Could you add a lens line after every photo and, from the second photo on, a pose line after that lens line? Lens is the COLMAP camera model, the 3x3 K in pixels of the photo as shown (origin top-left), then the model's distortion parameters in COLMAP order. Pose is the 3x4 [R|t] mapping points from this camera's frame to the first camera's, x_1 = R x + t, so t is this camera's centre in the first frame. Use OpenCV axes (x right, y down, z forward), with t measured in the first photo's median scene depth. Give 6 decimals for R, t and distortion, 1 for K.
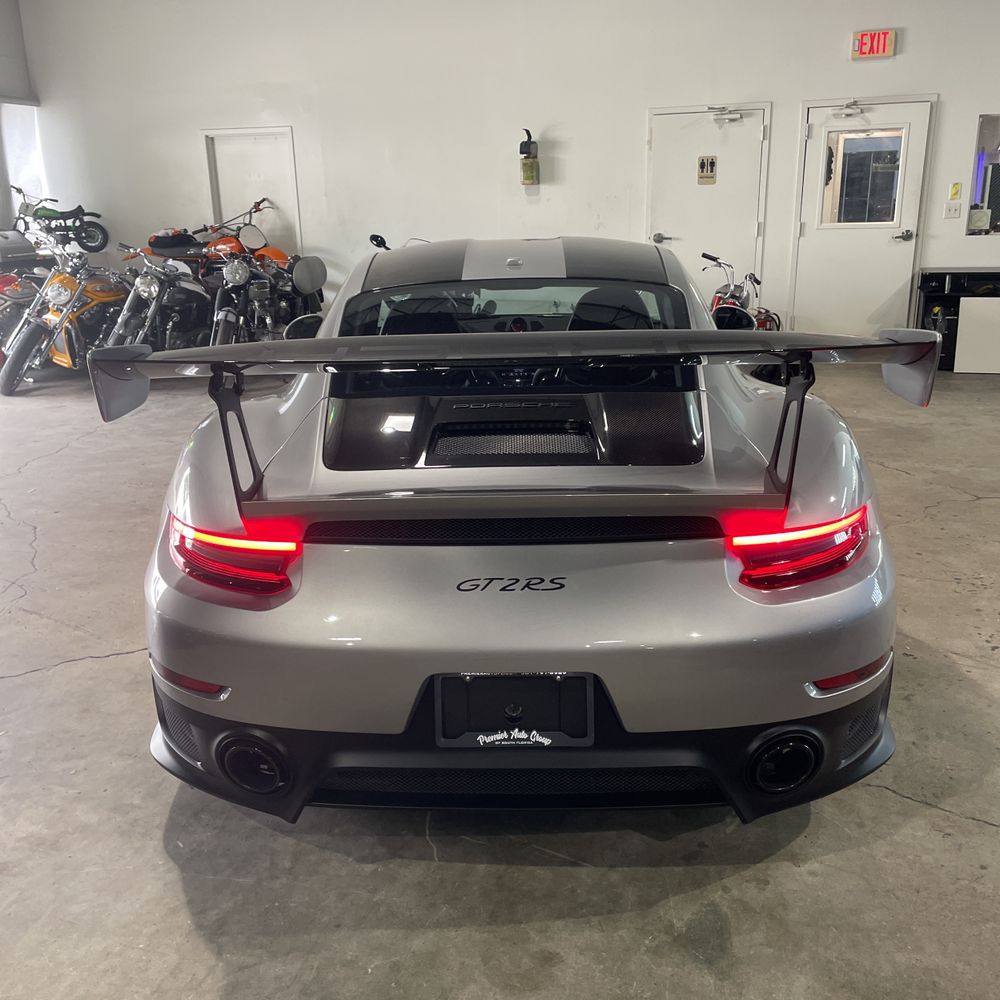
lens RADIAL K [[1005.2, 0, 512.2], [0, 1005.2, 530.4], [0, 0, 1]] dist [0.059006, -0.068661]
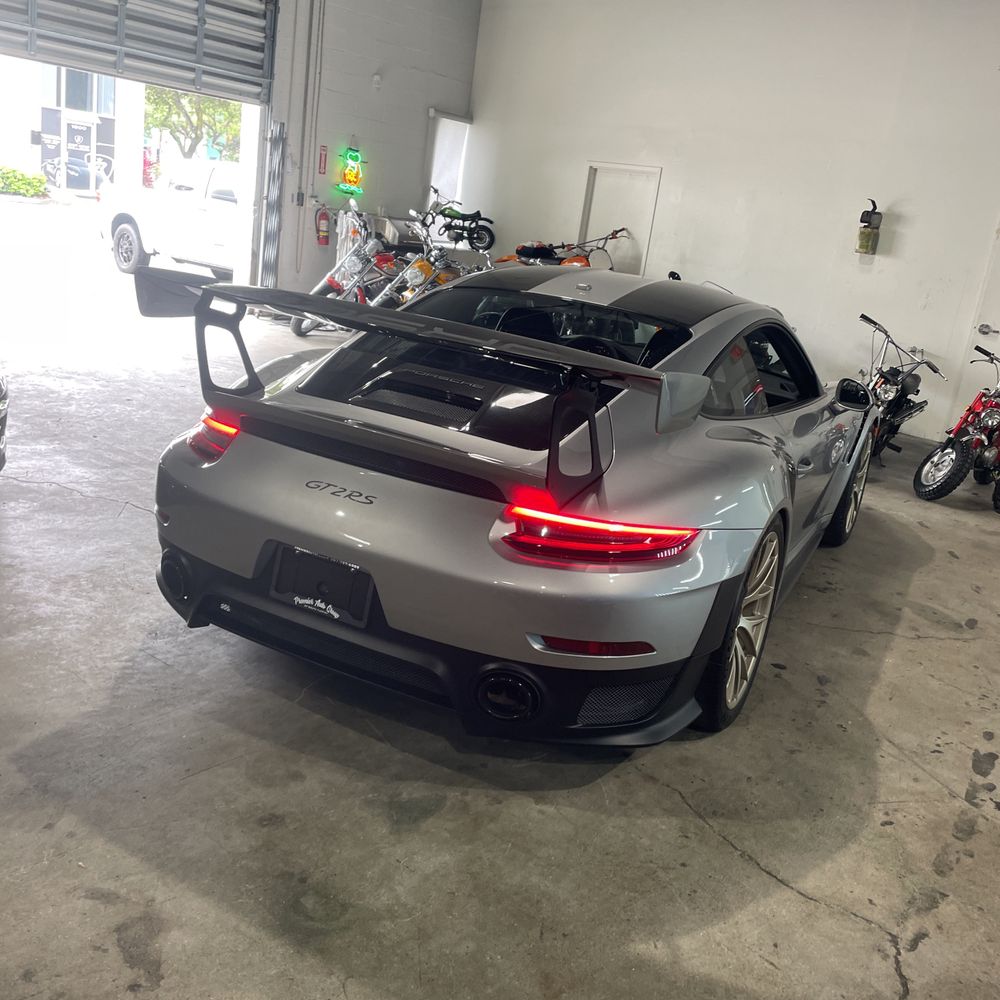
lens RADIAL K [[1005.2, 0, 512.2], [0, 1005.2, 530.4], [0, 0, 1]] dist [0.059006, -0.068661]
pose [[0.890084, 0.266814, -0.369542, 0.155256], [-0.281427, 0.959467, 0.014900, 0.004129], [0.358538, 0.090737, 0.929095, -0.033262]]
